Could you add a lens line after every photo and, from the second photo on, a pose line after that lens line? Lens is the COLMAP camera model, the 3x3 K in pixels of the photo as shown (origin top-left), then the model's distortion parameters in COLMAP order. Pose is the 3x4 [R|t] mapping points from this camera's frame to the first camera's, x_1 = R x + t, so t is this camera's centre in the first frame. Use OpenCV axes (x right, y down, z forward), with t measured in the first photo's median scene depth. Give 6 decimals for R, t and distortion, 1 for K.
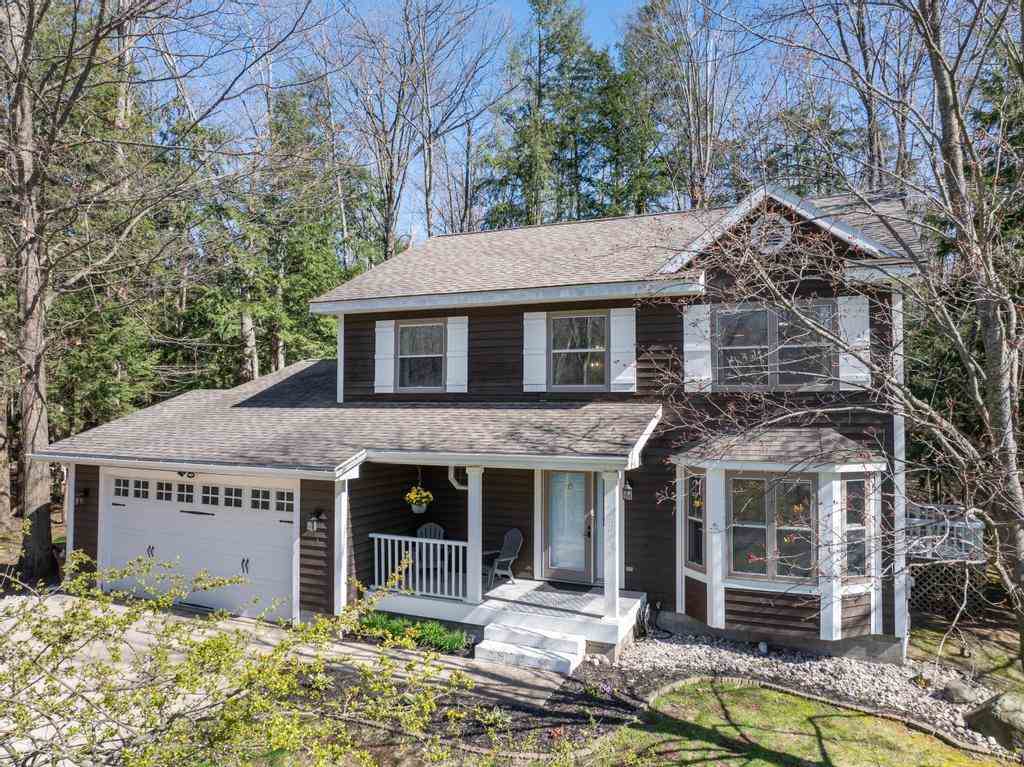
lens RADIAL K [[743.3, 0, 512.0], [0, 743.3, 383.5], [0, 0, 1]] dist [-0.024185, -0.002141]
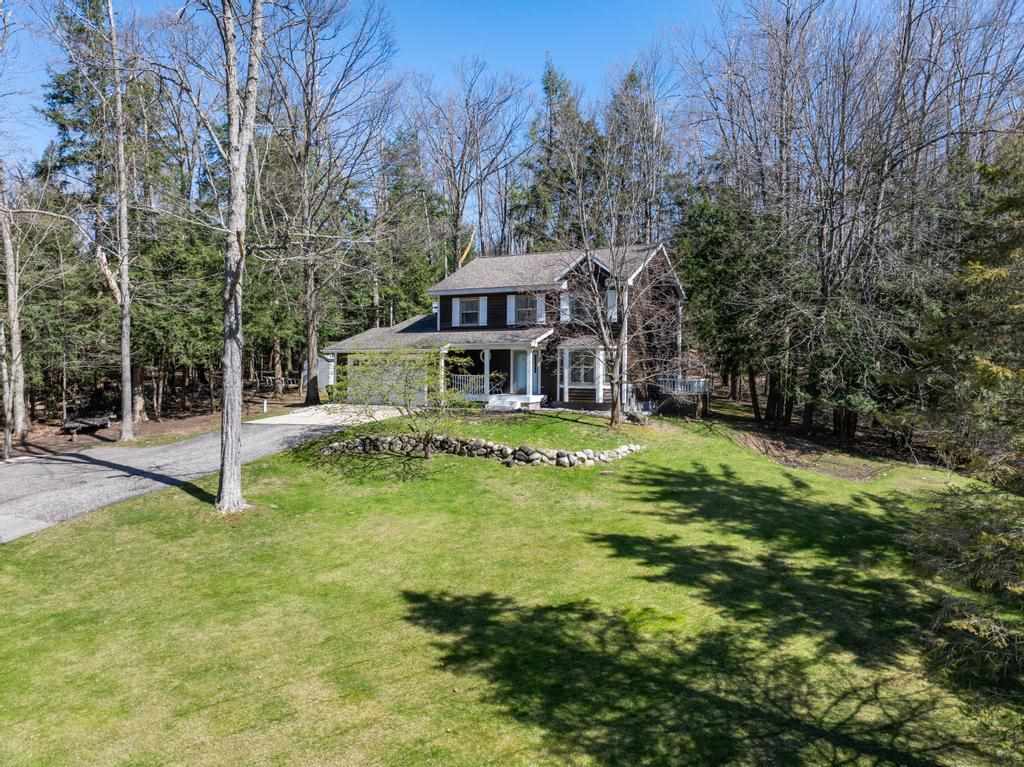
lens RADIAL K [[743.3, 0, 512.0], [0, 743.3, 383.5], [0, 0, 1]] dist [-0.024185, -0.002141]
pose [[0.995918, 0.004266, -0.090157, 0.271977], [0.000020, 0.998872, 0.047483, 0.093605], [0.090258, -0.047291, 0.994795, -1.654495]]
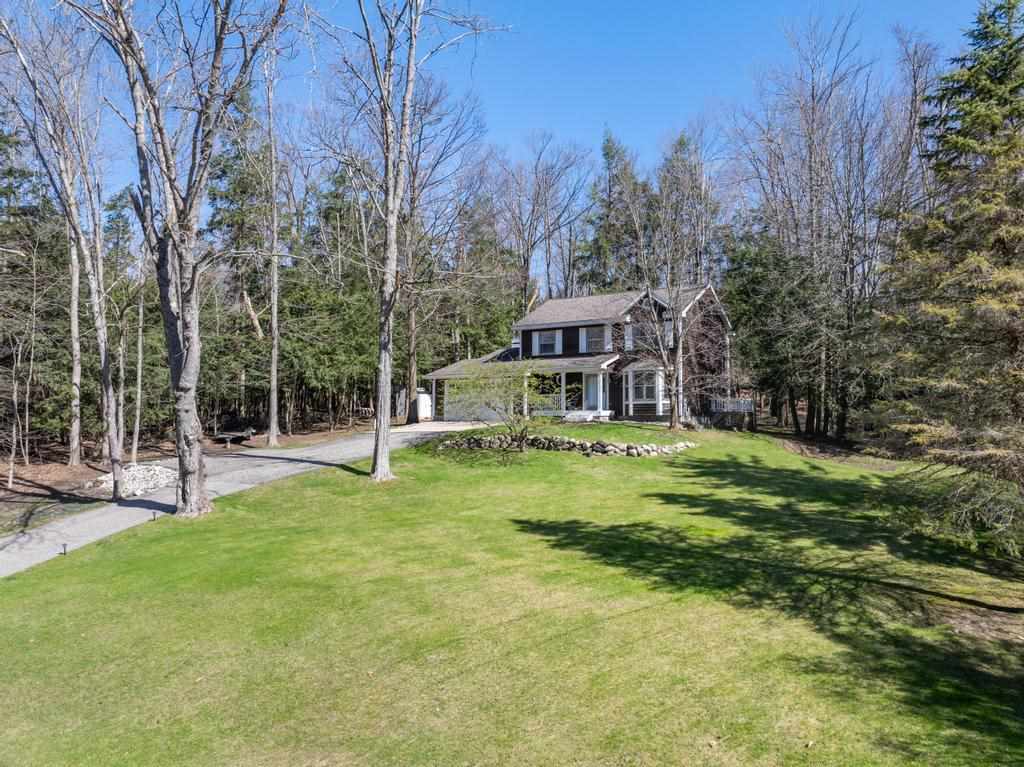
lens RADIAL K [[743.3, 0, 512.0], [0, 743.3, 383.5], [0, 0, 1]] dist [-0.024185, -0.002141]
pose [[0.987168, -0.009565, -0.159401, 0.233566], [0.005348, 0.999625, -0.026858, 0.223082], [0.159598, 0.025661, 0.986849, -2.159118]]
